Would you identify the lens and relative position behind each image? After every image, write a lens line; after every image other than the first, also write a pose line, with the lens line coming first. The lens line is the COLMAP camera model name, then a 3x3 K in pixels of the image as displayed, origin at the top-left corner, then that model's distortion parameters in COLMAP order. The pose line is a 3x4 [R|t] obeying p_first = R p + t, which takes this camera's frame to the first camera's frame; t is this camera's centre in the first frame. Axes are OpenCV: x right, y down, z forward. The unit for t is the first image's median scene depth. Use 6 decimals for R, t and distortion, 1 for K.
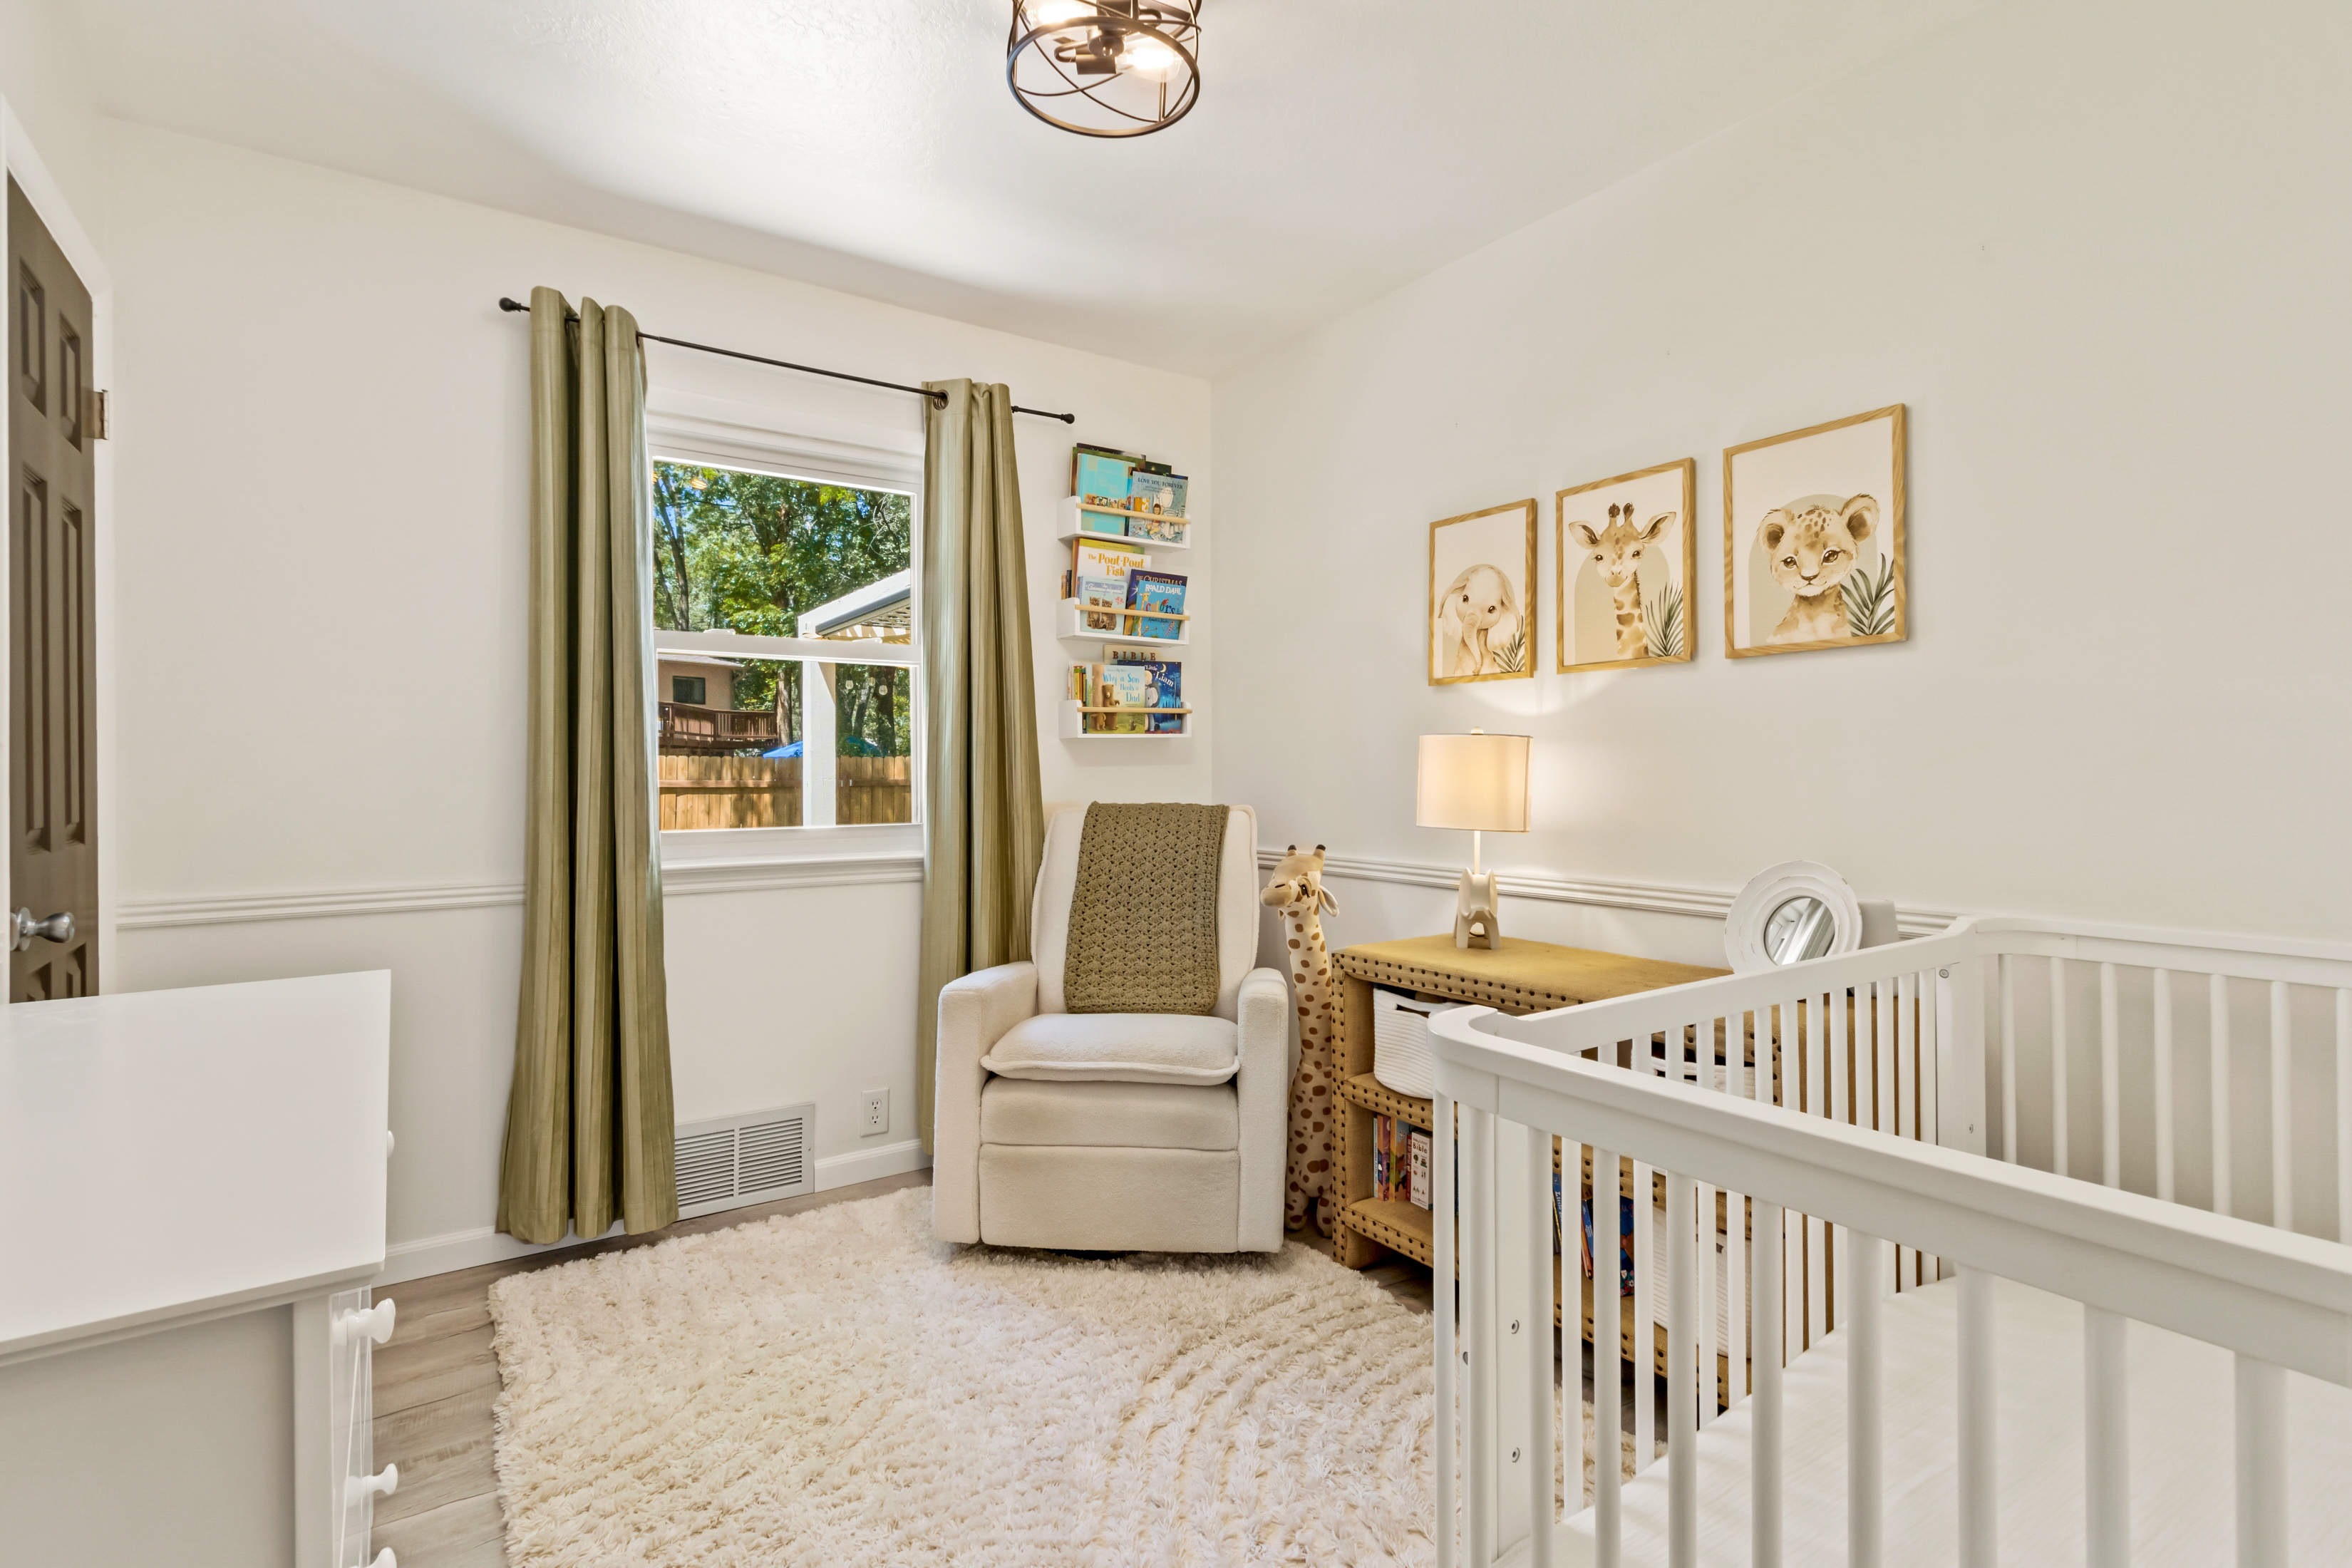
lens RADIAL K [[1097.6, 0, 1175.1], [0, 1097.6, 779.3], [0, 0, 1]] dist [-0.000948, -0.000333]
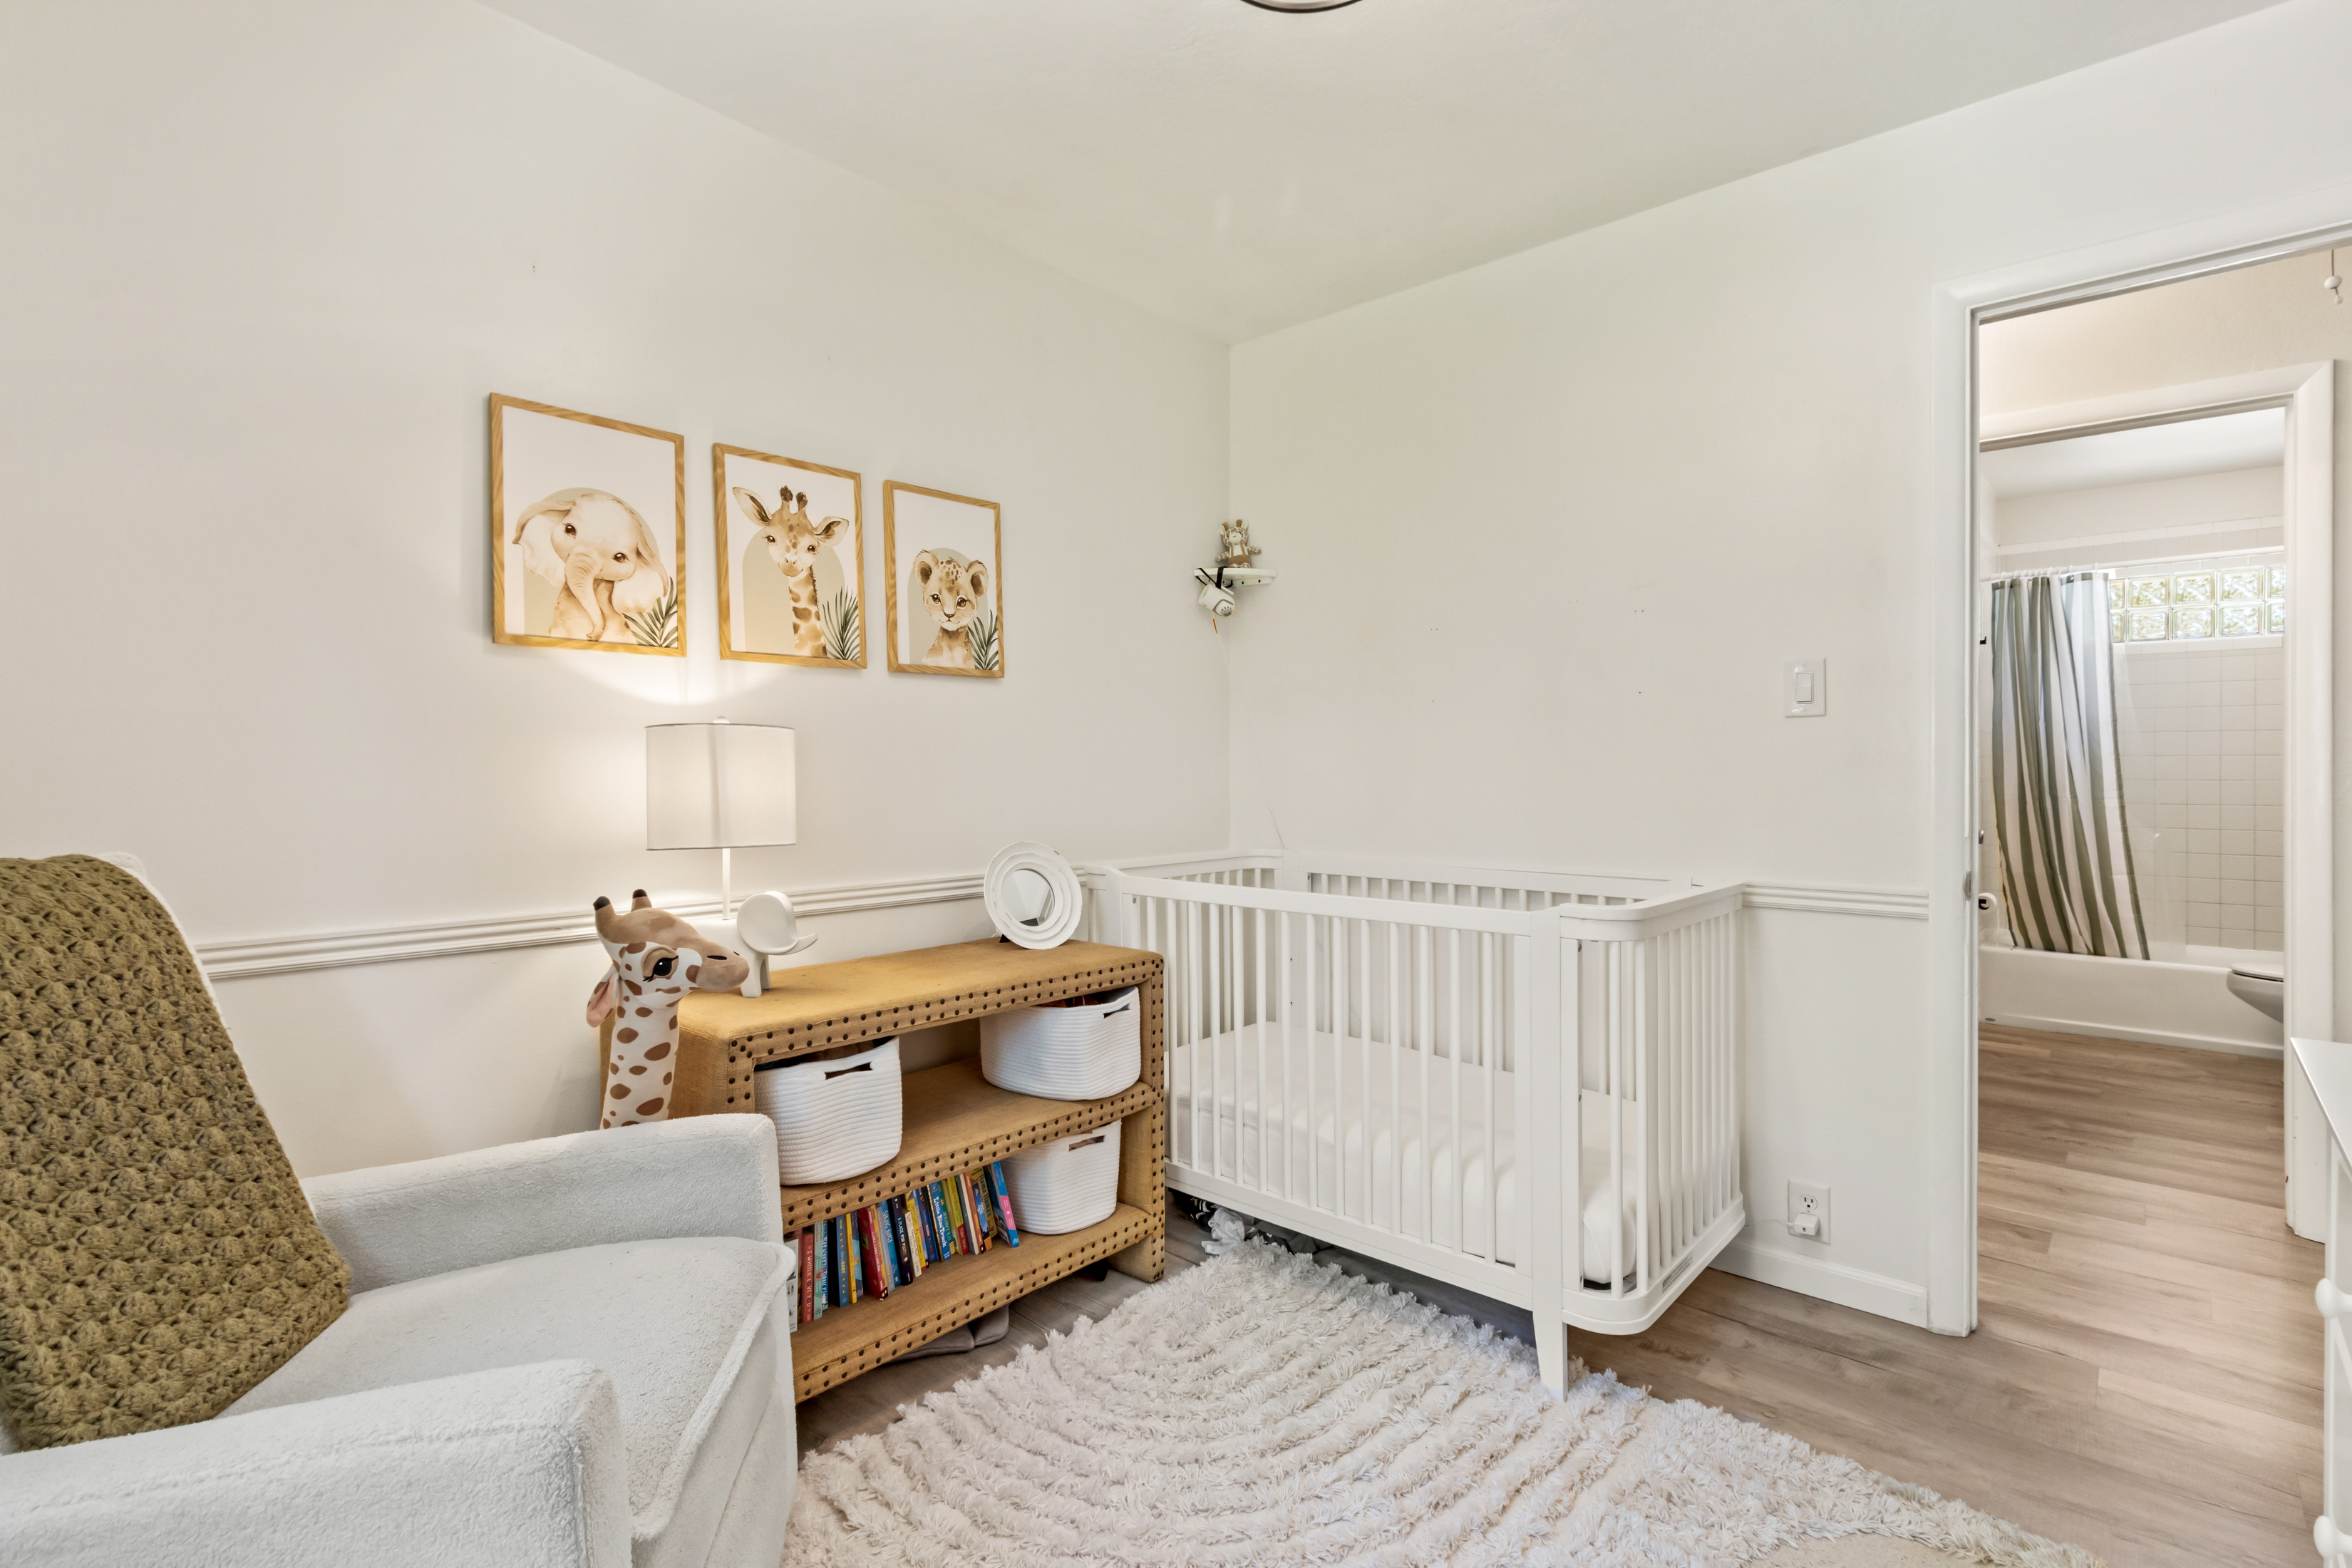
lens RADIAL K [[1097.6, 0, 1173.5], [0, 1097.6, 779.5], [0, 0, 1]] dist [-0.000948, -0.000333]
pose [[-0.227080, -0.006347, 0.973855, -0.595429], [0.009224, 0.999920, 0.008668, -0.007206], [-0.973832, 0.010951, -0.227004, 0.909823]]
